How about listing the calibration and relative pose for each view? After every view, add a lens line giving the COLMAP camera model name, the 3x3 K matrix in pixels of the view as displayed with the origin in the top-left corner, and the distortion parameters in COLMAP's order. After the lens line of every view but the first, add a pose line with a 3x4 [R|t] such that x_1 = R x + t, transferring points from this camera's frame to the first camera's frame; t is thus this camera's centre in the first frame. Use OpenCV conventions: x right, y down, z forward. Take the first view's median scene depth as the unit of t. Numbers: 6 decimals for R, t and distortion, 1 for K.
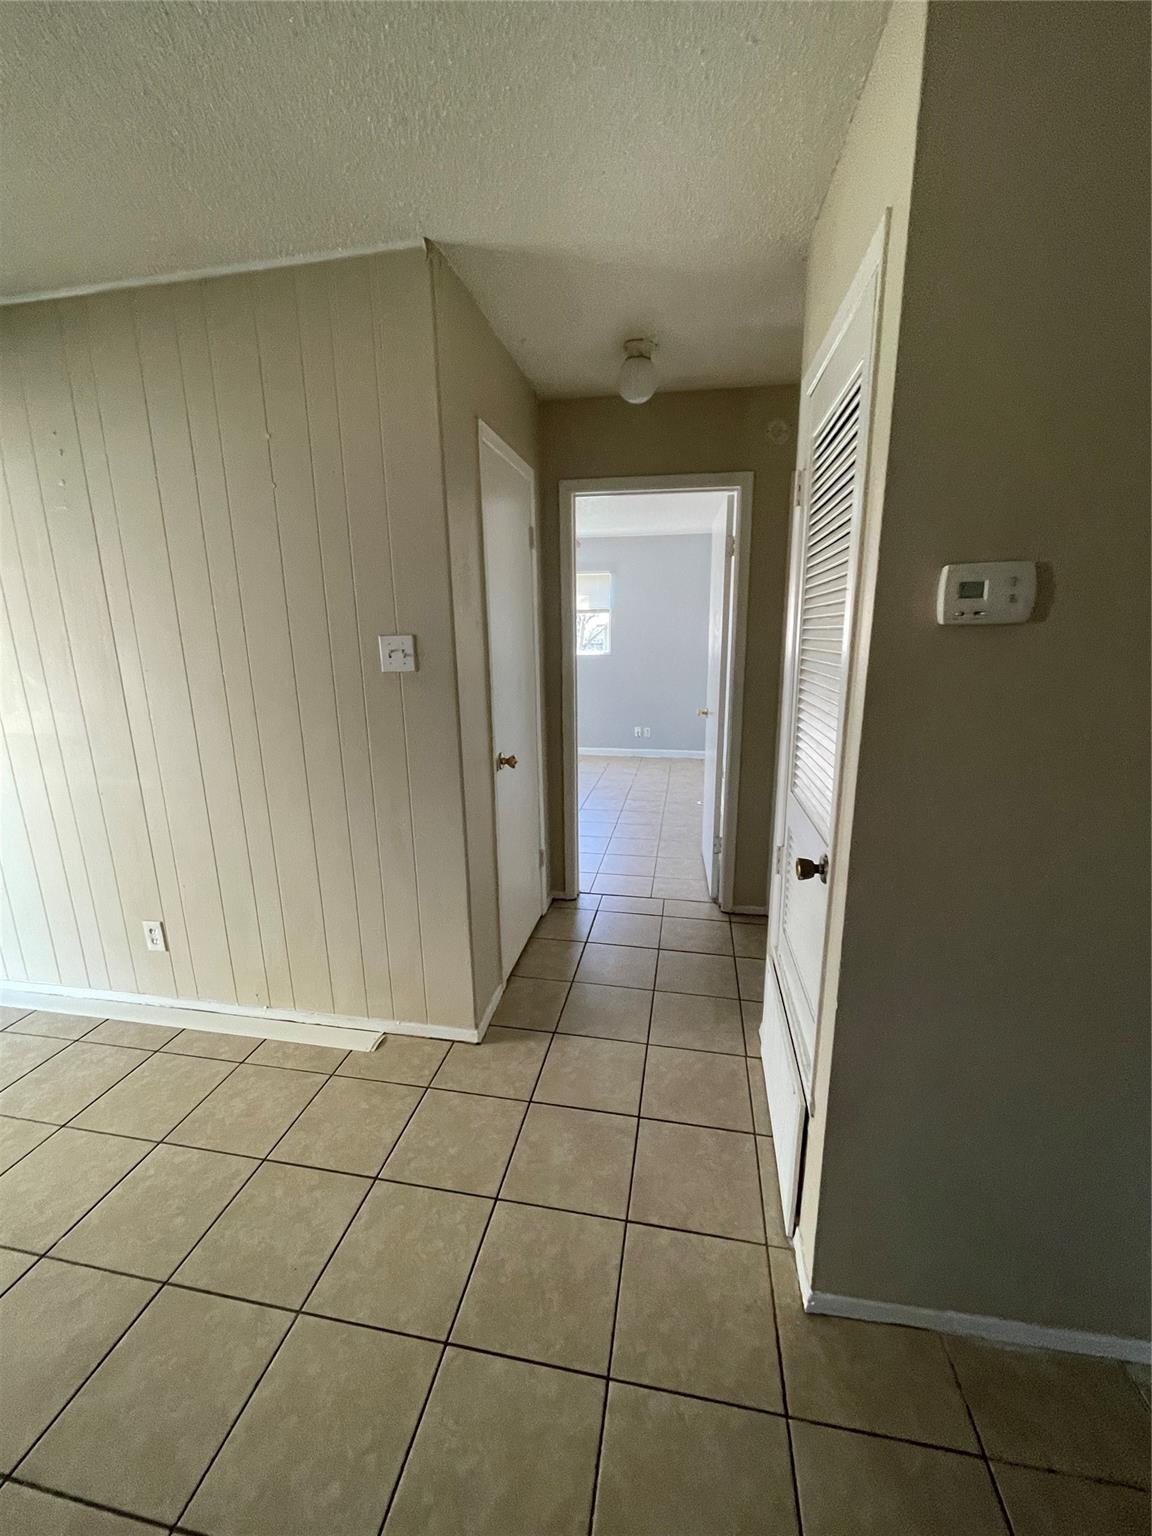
lens RADIAL K [[621.4, 0, 574.5], [0, 621.4, 772.2], [0, 0, 1]] dist [0.001527, -0.000174]
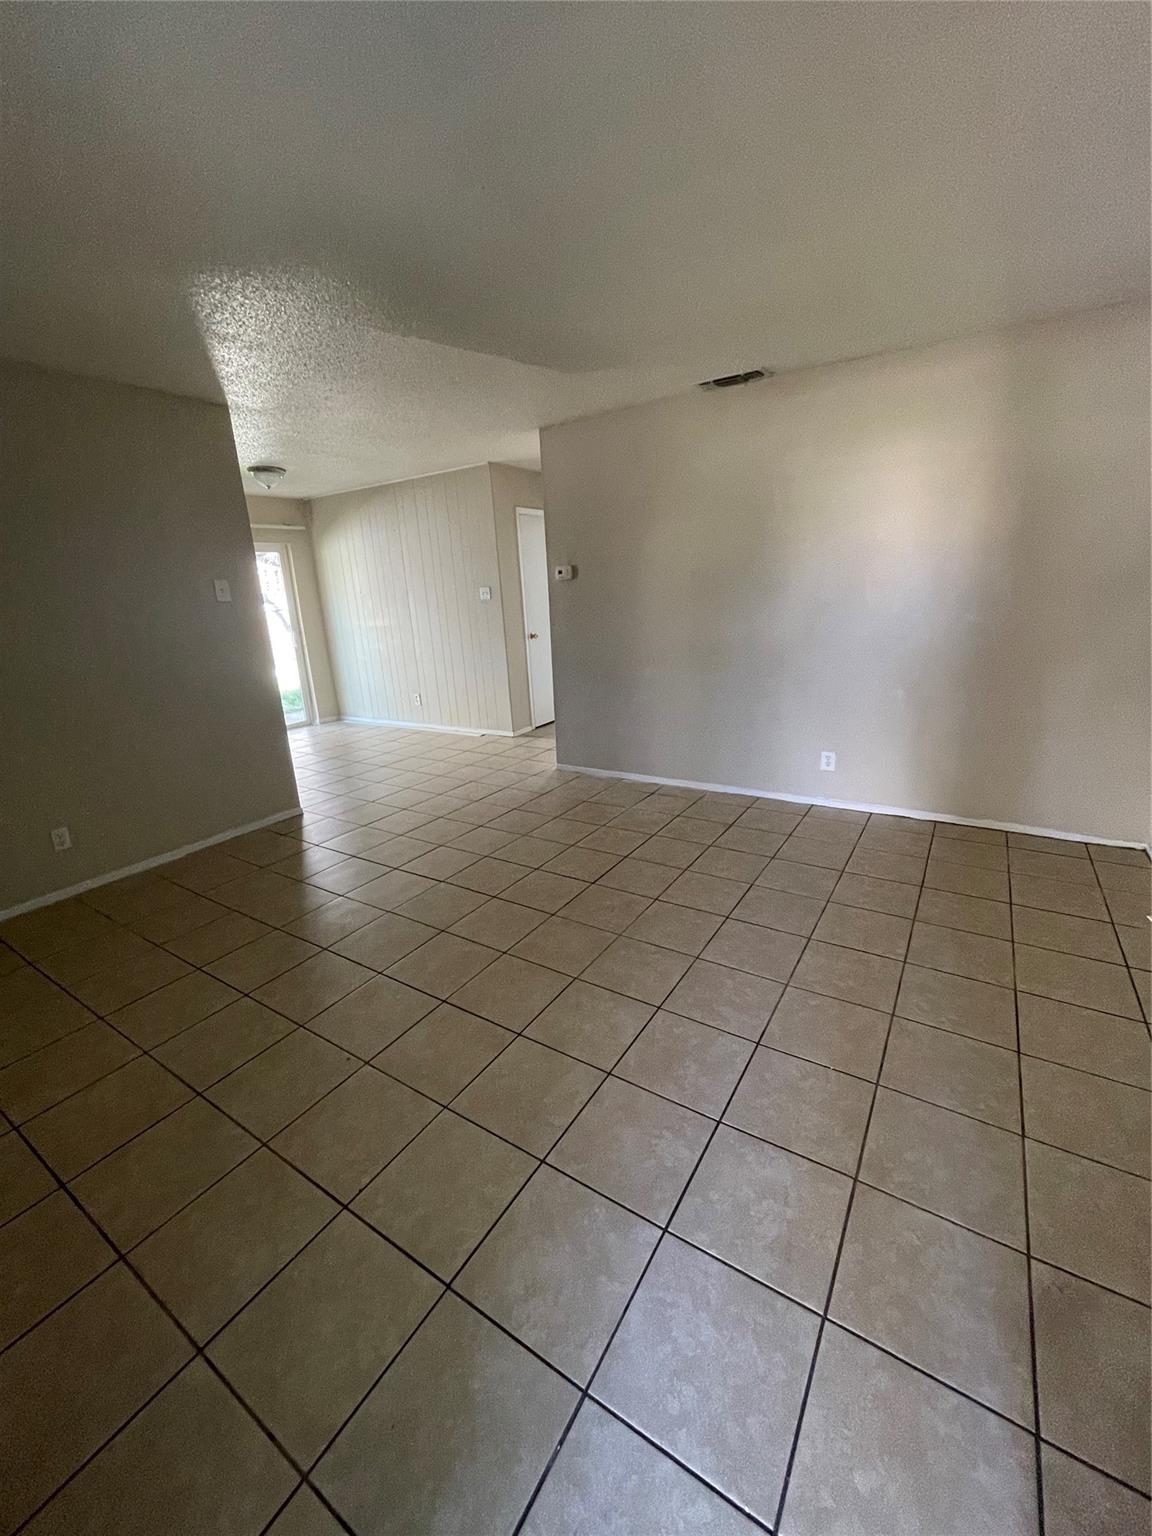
lens RADIAL K [[621.4, 0, 580.5], [0, 621.4, 758.0], [0, 0, 1]] dist [0.001527, -0.000174]
pose [[0.924671, 0.065592, -0.375076, 1.299534], [-0.044968, 0.996969, 0.063487, 0.383200], [0.378103, -0.041838, 0.924818, -1.601294]]
